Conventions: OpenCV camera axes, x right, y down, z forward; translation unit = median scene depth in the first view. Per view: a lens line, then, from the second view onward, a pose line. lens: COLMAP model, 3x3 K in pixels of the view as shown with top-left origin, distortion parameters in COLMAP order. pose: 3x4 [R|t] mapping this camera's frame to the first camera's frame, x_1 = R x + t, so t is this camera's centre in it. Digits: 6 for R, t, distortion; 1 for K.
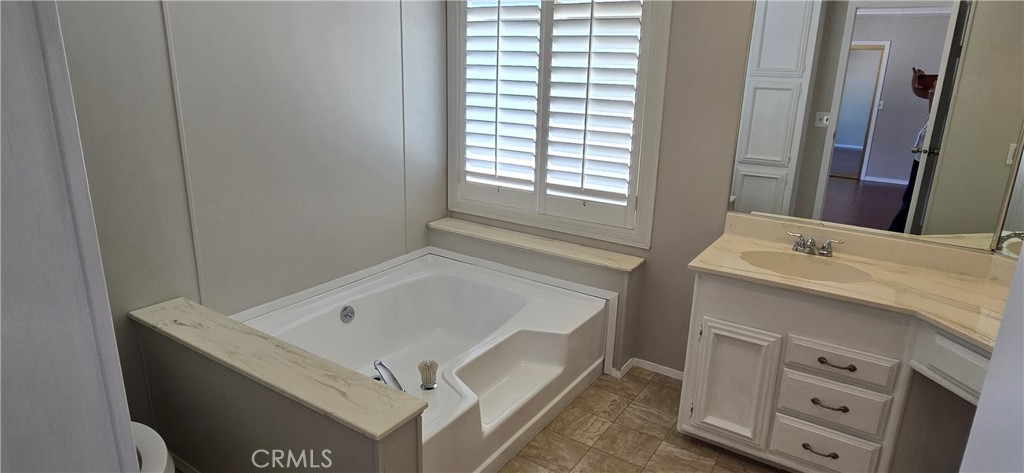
lens RADIAL K [[590.7, 0, 516.2], [0, 590.7, 235.1], [0, 0, 1]] dist [-0.002865, -0.001603]
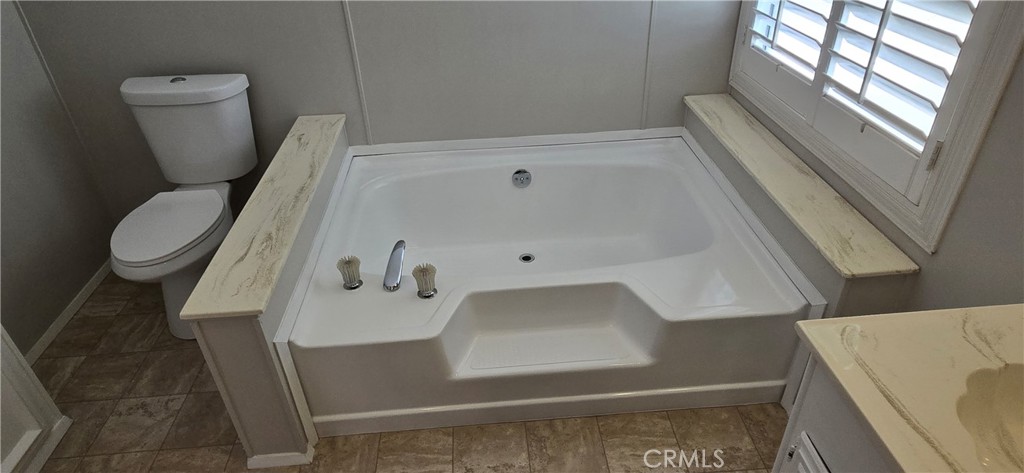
lens RADIAL K [[590.7, 0, 518.4], [0, 590.7, 233.5], [0, 0, 1]] dist [-0.002865, -0.001603]
pose [[0.598544, 0.392475, -0.698361, 0.428124], [-0.173284, 0.914556, 0.365459, -0.134191], [0.782124, -0.097728, 0.615411, 0.519883]]
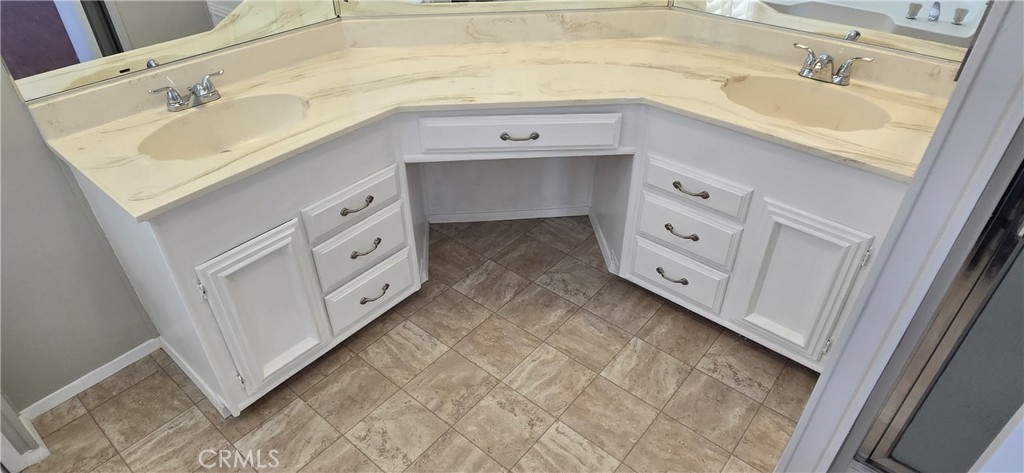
lens RADIAL K [[590.7, 0, 514.3], [0, 590.7, 229.5], [0, 0, 1]] dist [-0.002865, -0.001603]
pose [[0.123614, -0.604763, 0.786754, -0.102736], [0.283609, 0.781295, 0.556007, -0.139781], [-0.950939, 0.154400, 0.268095, 0.478542]]
